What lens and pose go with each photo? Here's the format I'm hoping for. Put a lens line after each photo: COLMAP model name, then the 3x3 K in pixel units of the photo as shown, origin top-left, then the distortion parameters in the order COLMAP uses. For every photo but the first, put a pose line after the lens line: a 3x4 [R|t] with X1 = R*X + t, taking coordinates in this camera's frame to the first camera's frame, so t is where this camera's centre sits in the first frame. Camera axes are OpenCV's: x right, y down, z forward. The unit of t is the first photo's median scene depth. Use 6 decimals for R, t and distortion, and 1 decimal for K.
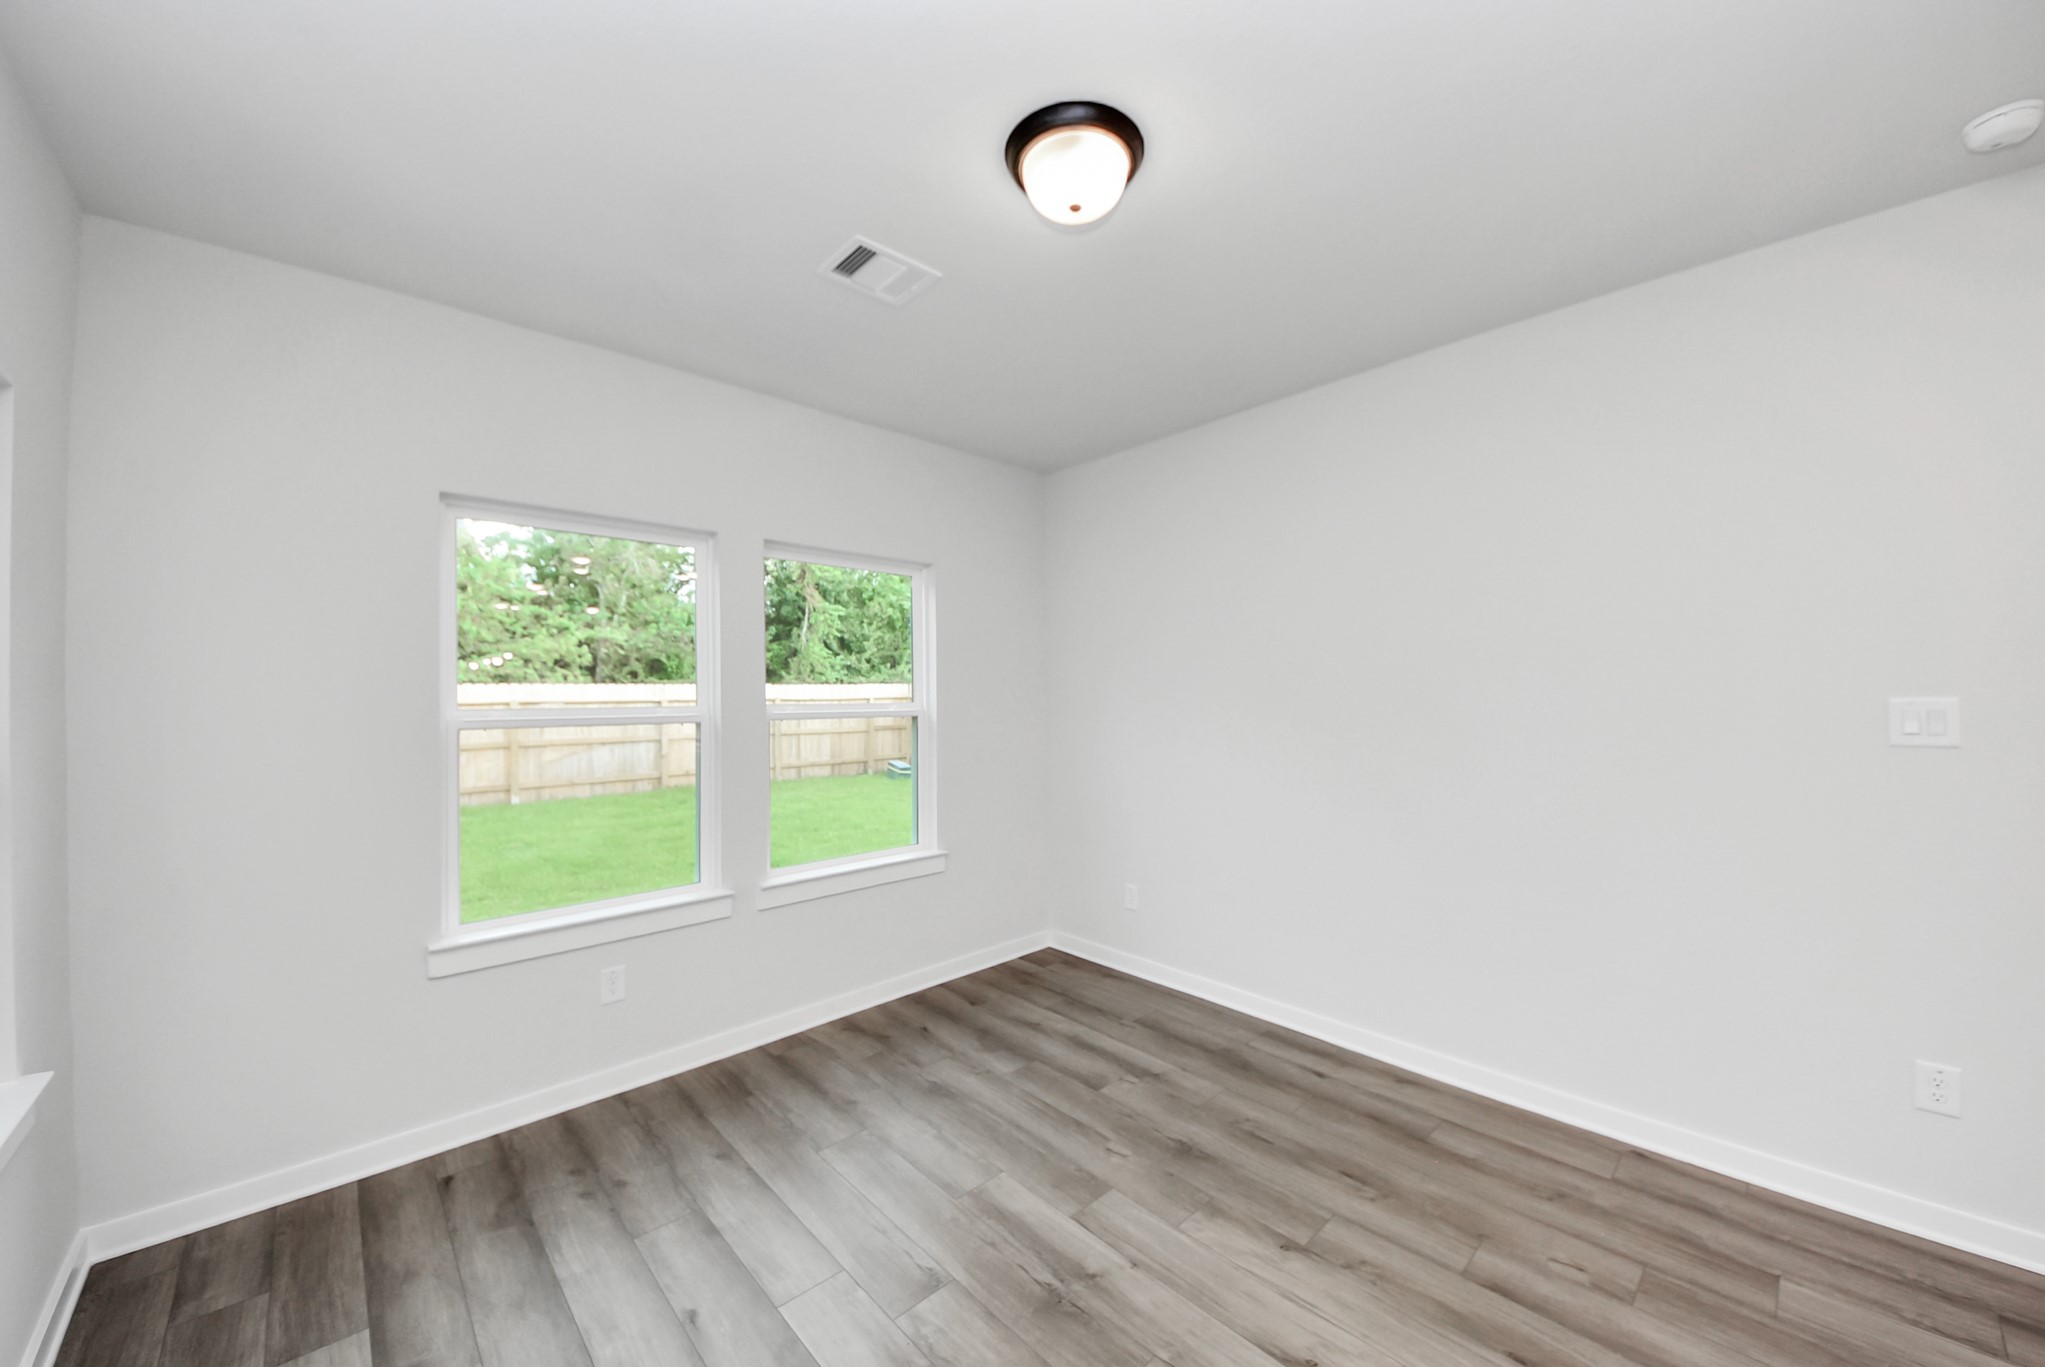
lens RADIAL K [[739.8, 0, 1048.8], [0, 739.8, 685.0], [0, 0, 1]] dist [0.042286, -0.023588]
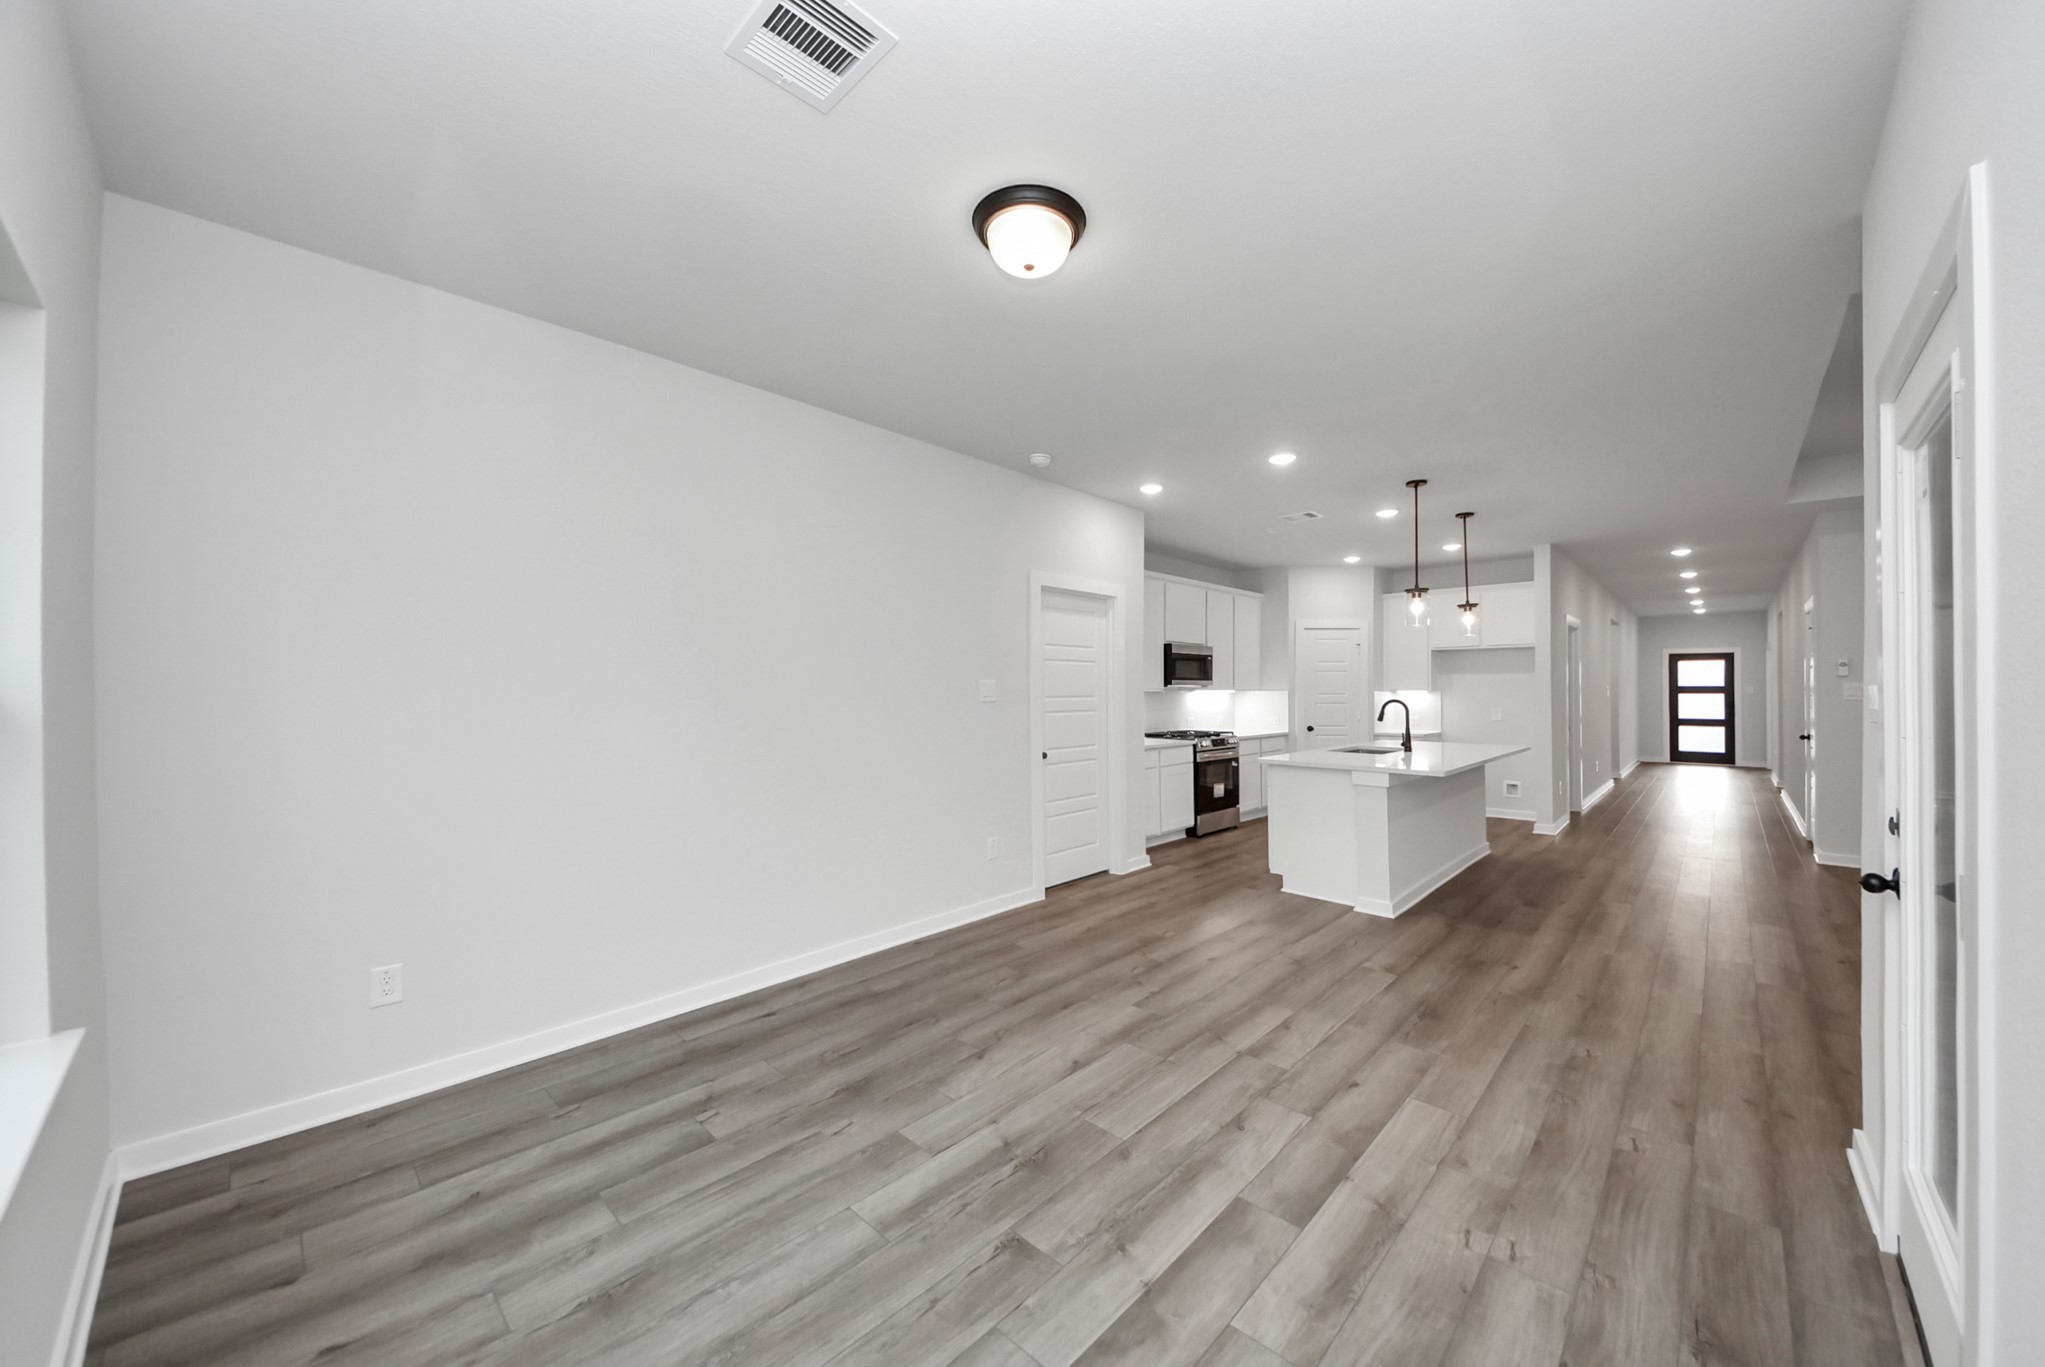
lens RADIAL K [[728.7, 0, 1034.6], [0, 728.7, 719.6], [0, 0, 1]] dist [0.016911, -0.013316]
pose [[-0.044015, -0.034360, 0.998440, -0.777513], [-0.016297, 0.999300, 0.033672, 0.050168], [-0.998898, -0.014789, -0.044544, 0.728644]]
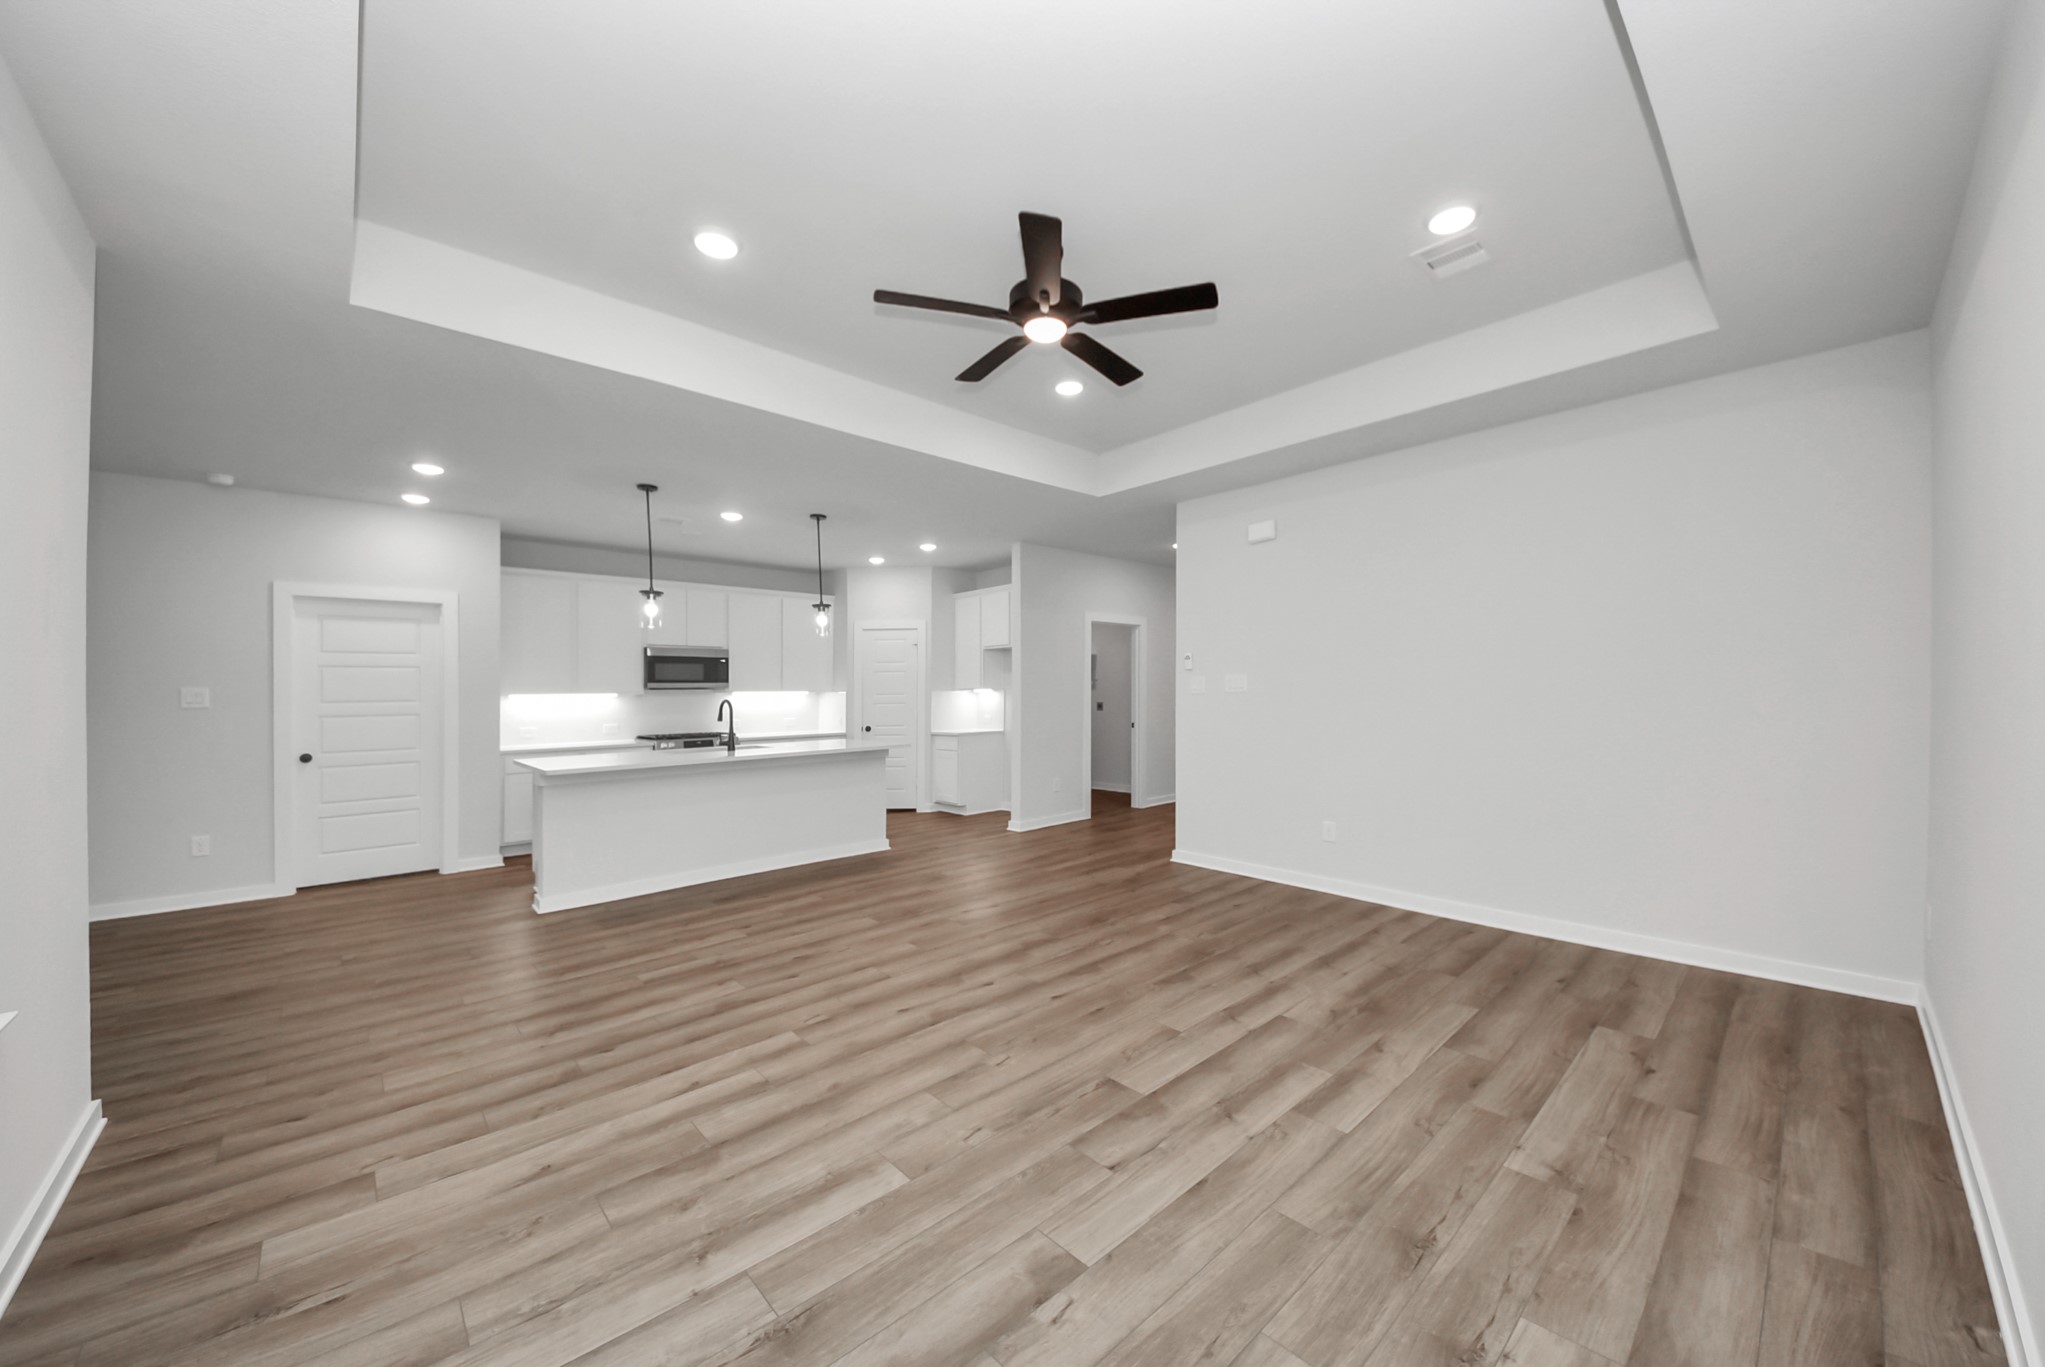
lens RADIAL K [[739.8, 0, 1048.8], [0, 739.8, 685.0], [0, 0, 1]] dist [0.042286, -0.023588]
pose [[0.007880, 0.018243, 0.999803, -0.904382], [-0.001396, 0.999833, -0.018232, 0.046705], [-0.999968, -0.001252, 0.007904, -1.338137]]
